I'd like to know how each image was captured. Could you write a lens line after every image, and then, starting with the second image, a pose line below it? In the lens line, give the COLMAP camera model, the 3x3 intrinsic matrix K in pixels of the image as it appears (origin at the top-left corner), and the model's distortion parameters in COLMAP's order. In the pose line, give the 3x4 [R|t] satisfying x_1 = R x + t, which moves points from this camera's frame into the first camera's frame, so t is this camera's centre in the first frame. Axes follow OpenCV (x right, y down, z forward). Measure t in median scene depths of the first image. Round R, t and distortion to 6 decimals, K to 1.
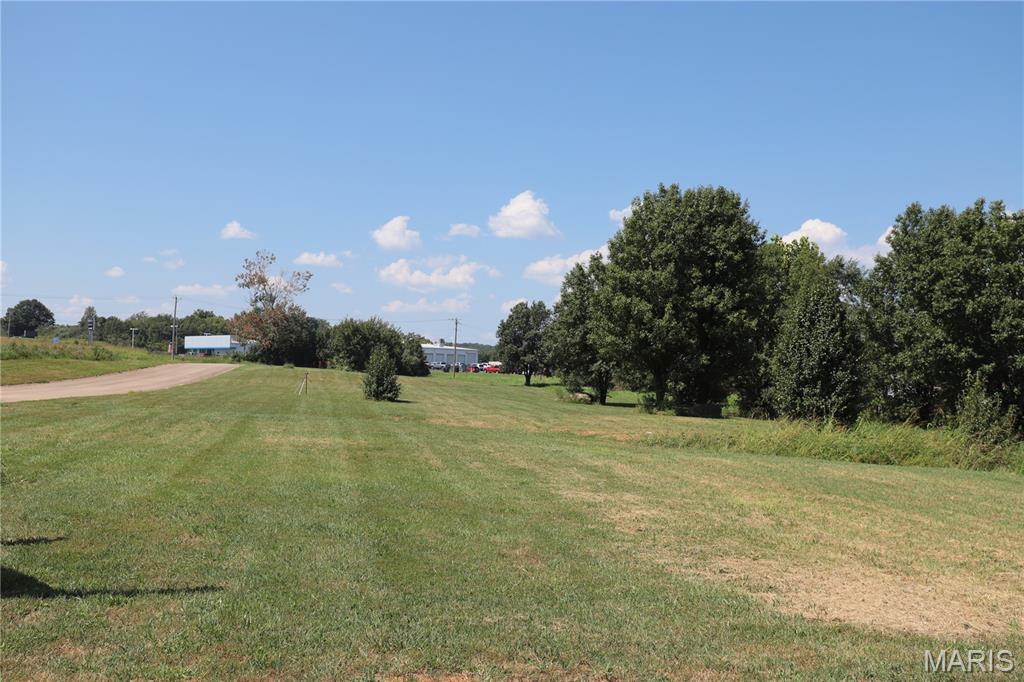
lens RADIAL K [[1048.7, 0, 512.0], [0, 1048.7, 341.0], [0, 0, 1]] dist [0.012301, 0.008360]
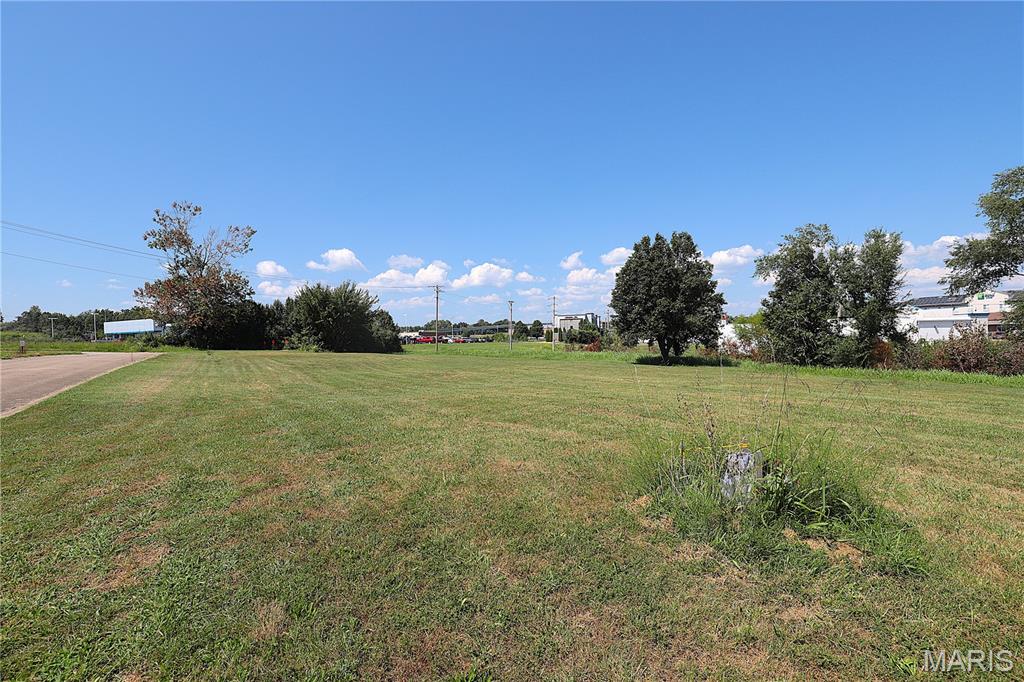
lens RADIAL K [[481.4, 0, 509.5], [0, 481.4, 352.4], [0, 0, 1]] dist [-0.032646, 0.000213]
pose [[0.936610, -0.056178, 0.345842, -0.139342], [0.034593, 0.997066, 0.068277, 0.009373], [-0.348663, -0.051986, 0.935805, 0.589247]]
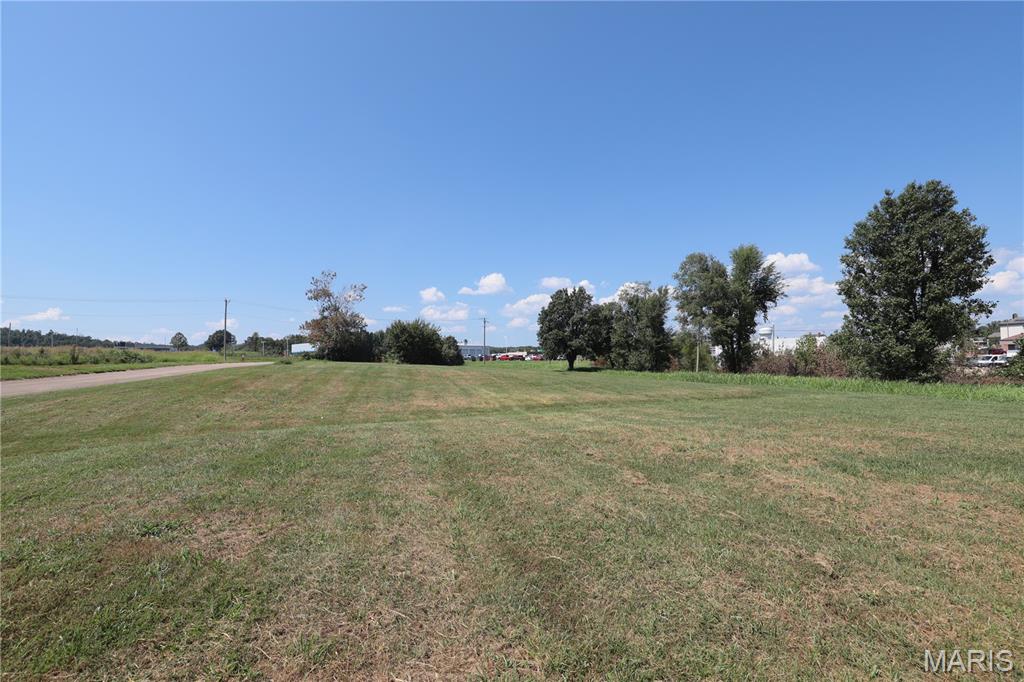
lens RADIAL K [[481.4, 0, 509.5], [0, 481.4, 352.4], [0, 0, 1]] dist [-0.032646, 0.000213]
pose [[0.998025, -0.041383, 0.047256, -0.051592], [0.040749, 0.999067, 0.014299, 0.012483], [-0.047803, -0.012345, 0.998780, 0.421492]]
